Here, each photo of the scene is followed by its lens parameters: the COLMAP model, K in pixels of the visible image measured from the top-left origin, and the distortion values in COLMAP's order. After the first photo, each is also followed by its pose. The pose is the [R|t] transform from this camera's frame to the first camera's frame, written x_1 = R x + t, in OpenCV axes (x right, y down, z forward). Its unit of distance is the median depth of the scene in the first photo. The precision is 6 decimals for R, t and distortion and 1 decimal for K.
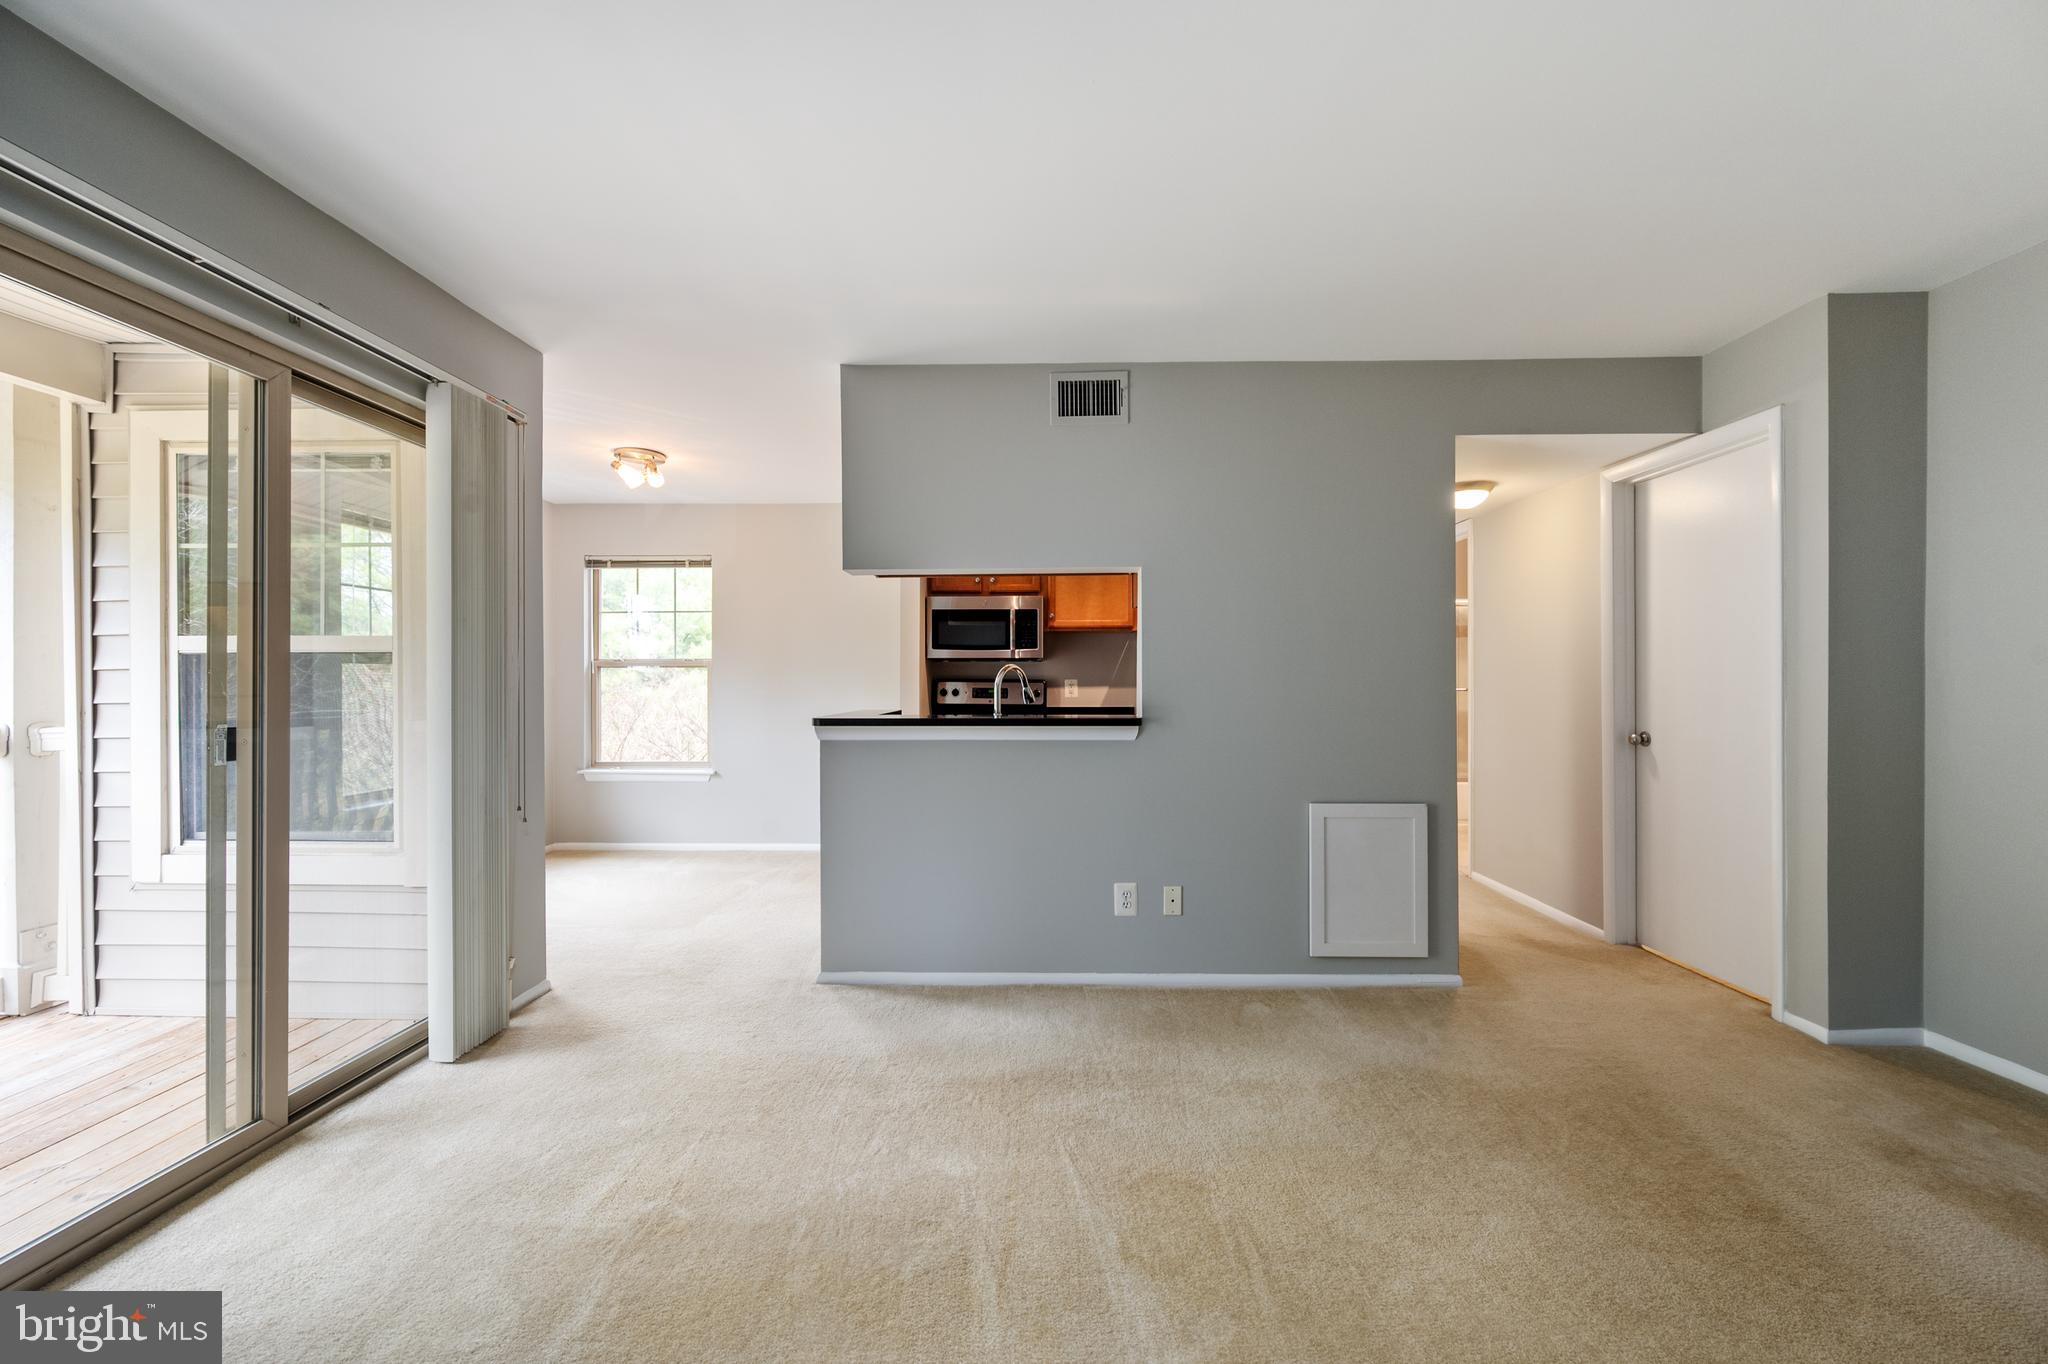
lens RADIAL K [[820.3, 0, 1018.0], [0, 820.3, 681.3], [0, 0, 1]] dist [0.002798, -0.001016]
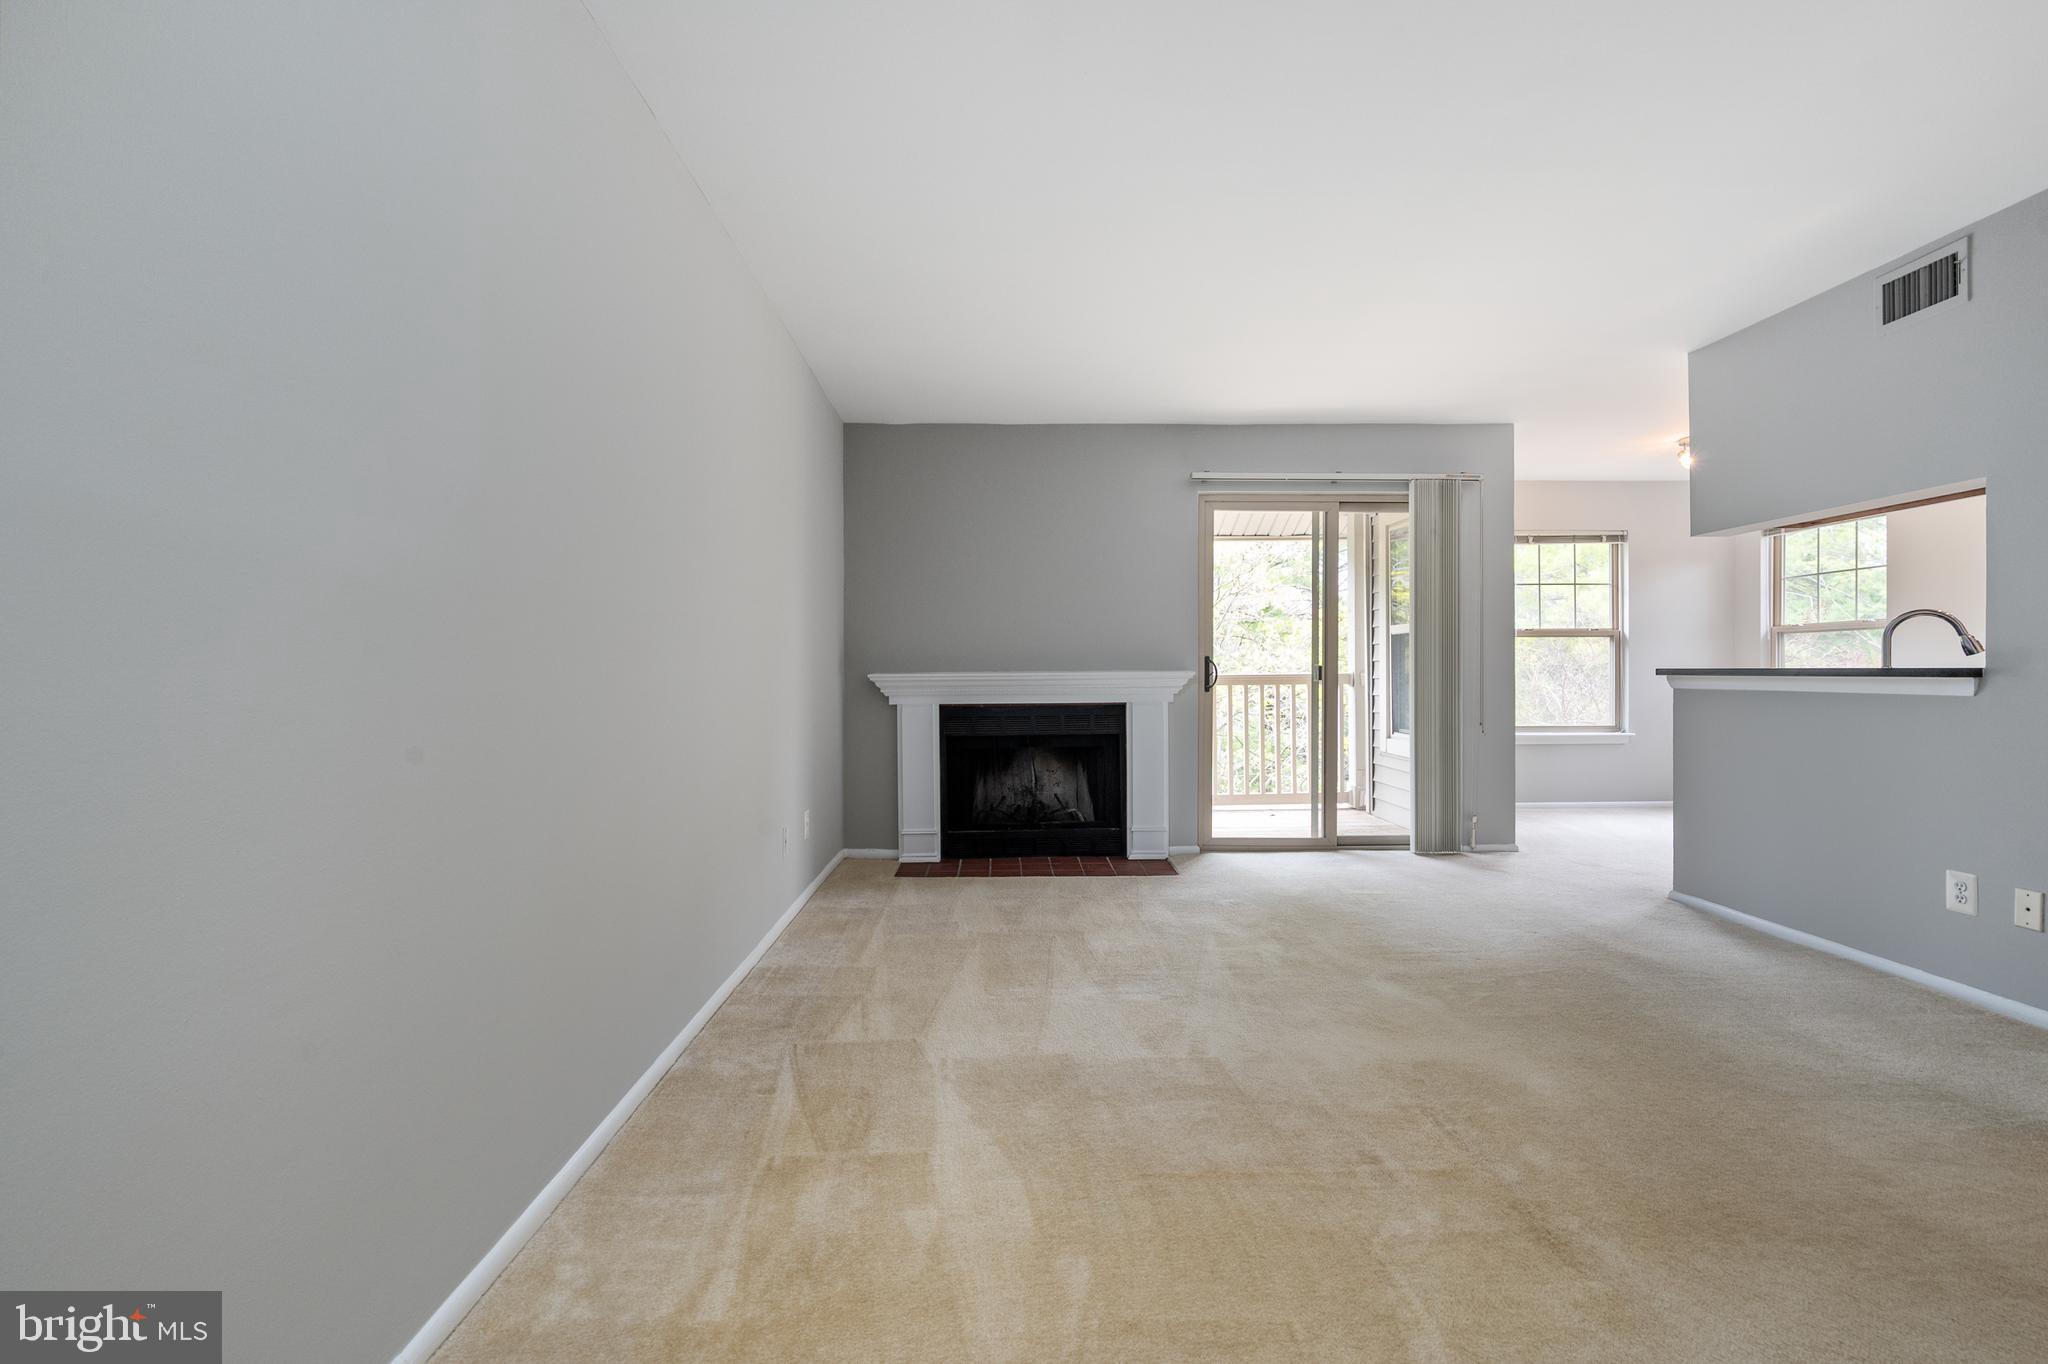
lens RADIAL K [[883.0, 0, 1025.1], [0, 883.0, 669.1], [0, 0, 1]] dist [0.009169, -0.000412]
pose [[0.051728, 0.000464, -0.998661, 0.956160], [0.003006, 0.999995, 0.000620, 0.041774], [0.998657, -0.003034, 0.051726, 0.031607]]
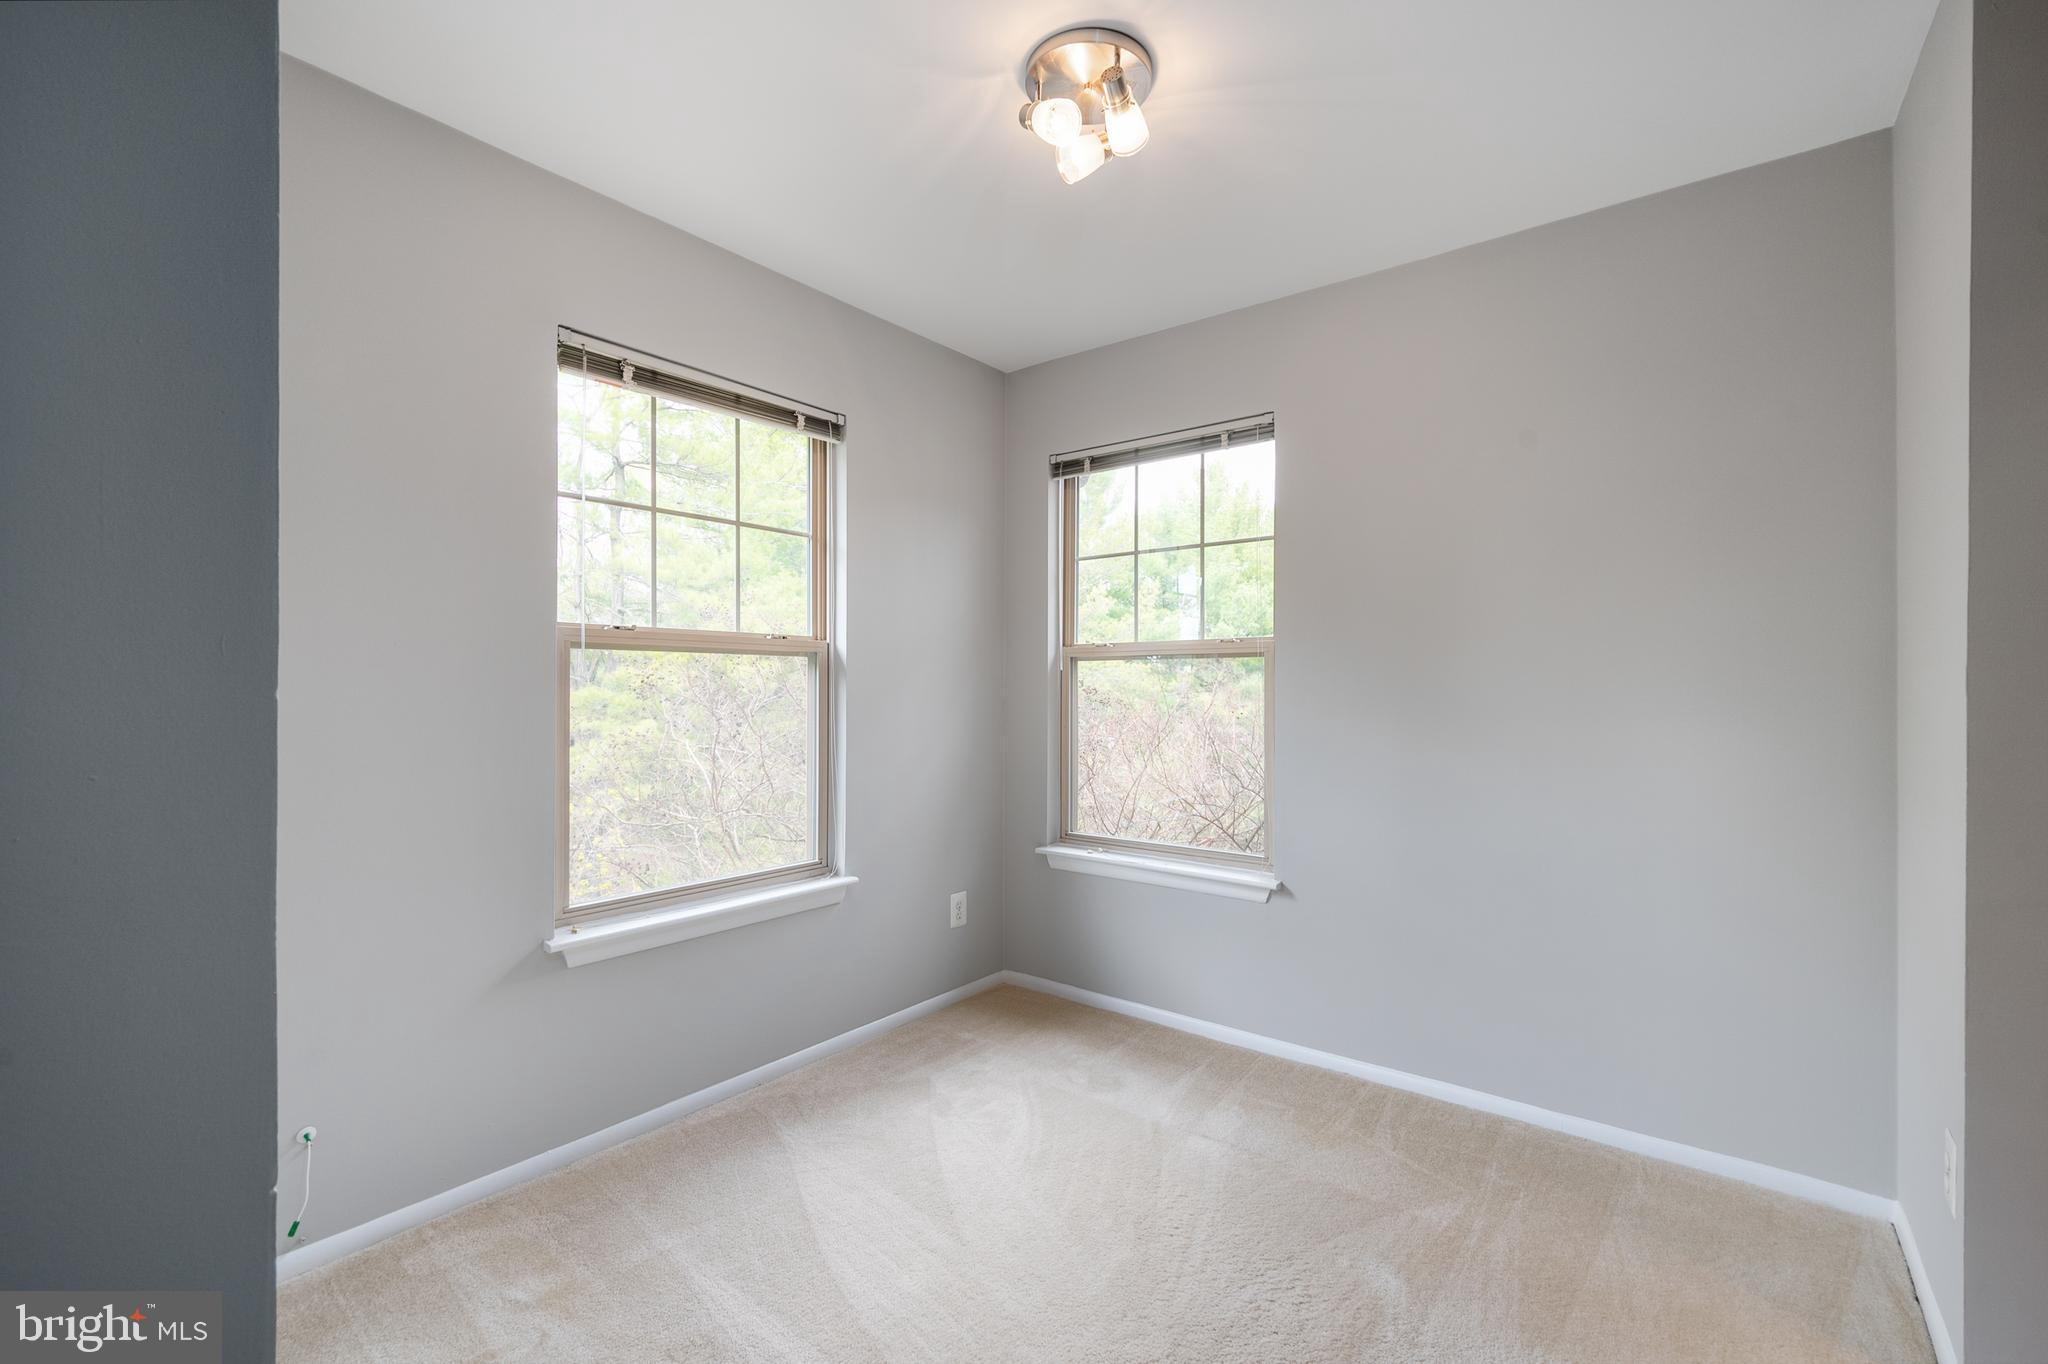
lens RADIAL K [[883.0, 0, 1028.6], [0, 883.0, 690.5], [0, 0, 1]] dist [0.009169, -0.000412]
pose [[0.810678, 0.002298, -0.585487, -0.343872], [-0.001110, 0.999997, 0.002388, 0.003773], [0.585491, -0.001285, 0.810678, 0.912667]]
